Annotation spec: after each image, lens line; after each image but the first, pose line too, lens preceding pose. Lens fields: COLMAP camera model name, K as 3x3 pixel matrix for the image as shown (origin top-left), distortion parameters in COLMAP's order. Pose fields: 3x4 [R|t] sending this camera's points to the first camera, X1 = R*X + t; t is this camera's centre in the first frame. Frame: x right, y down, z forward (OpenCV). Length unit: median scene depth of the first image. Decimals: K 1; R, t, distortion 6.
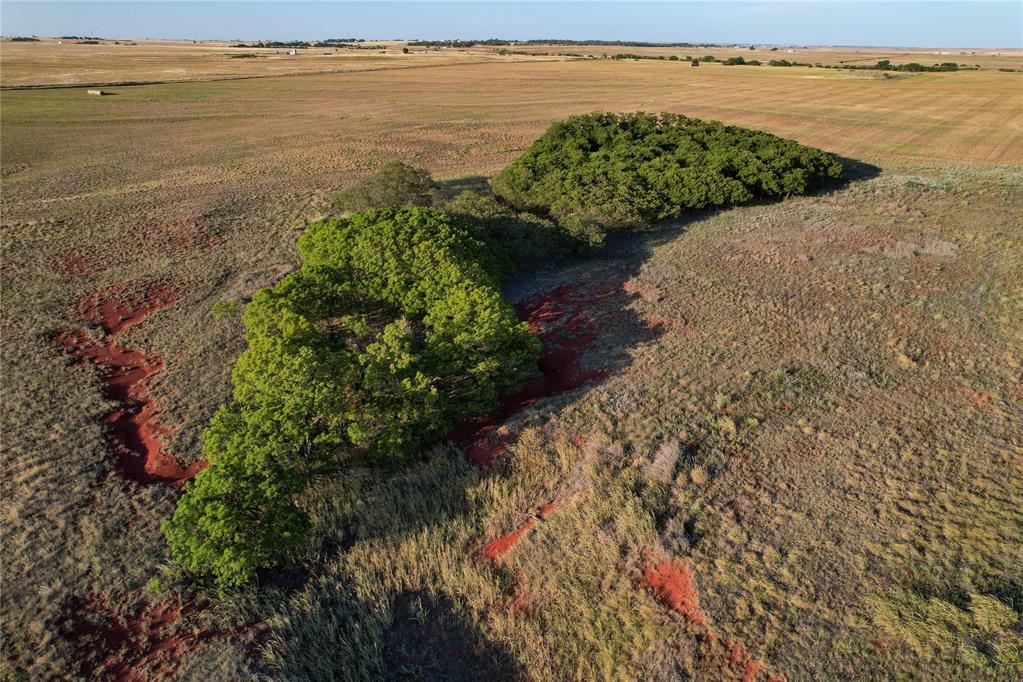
lens RADIAL K [[657.5, 0, 511.5], [0, 657.5, 341.0], [0, 0, 1]] dist [-0.080735, 0.075307]
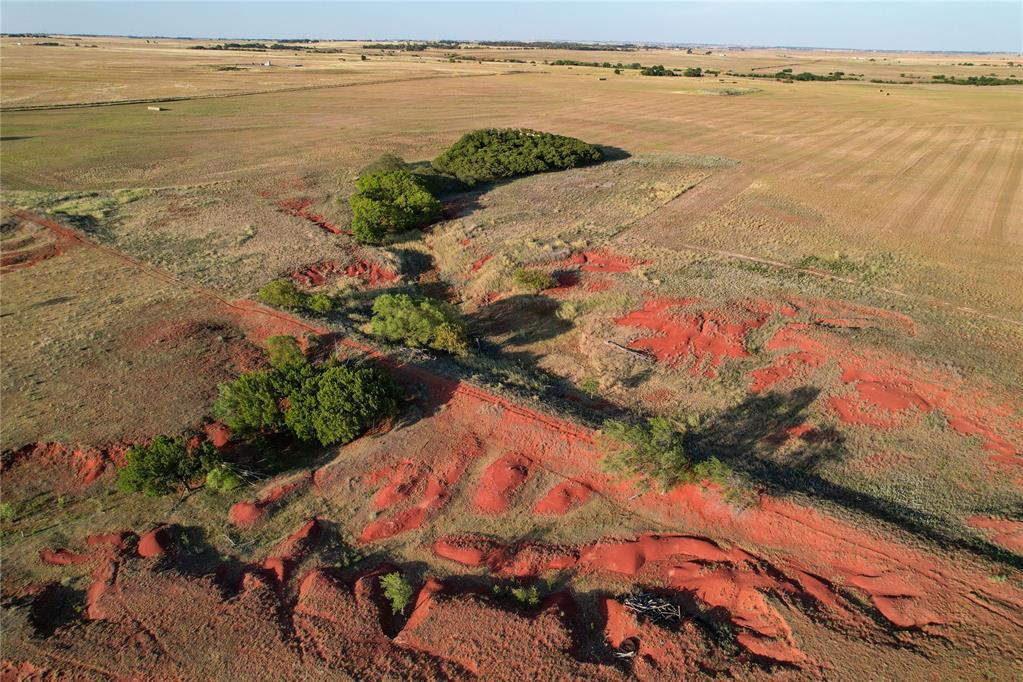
lens RADIAL K [[657.5, 0, 511.5], [0, 657.5, 341.0], [0, 0, 1]] dist [-0.080735, 0.075307]
pose [[0.997852, -0.021153, 0.061997, 0.070135], [0.020989, 0.999774, 0.003292, 0.282482], [-0.062053, -0.001984, 0.998071, -0.963404]]
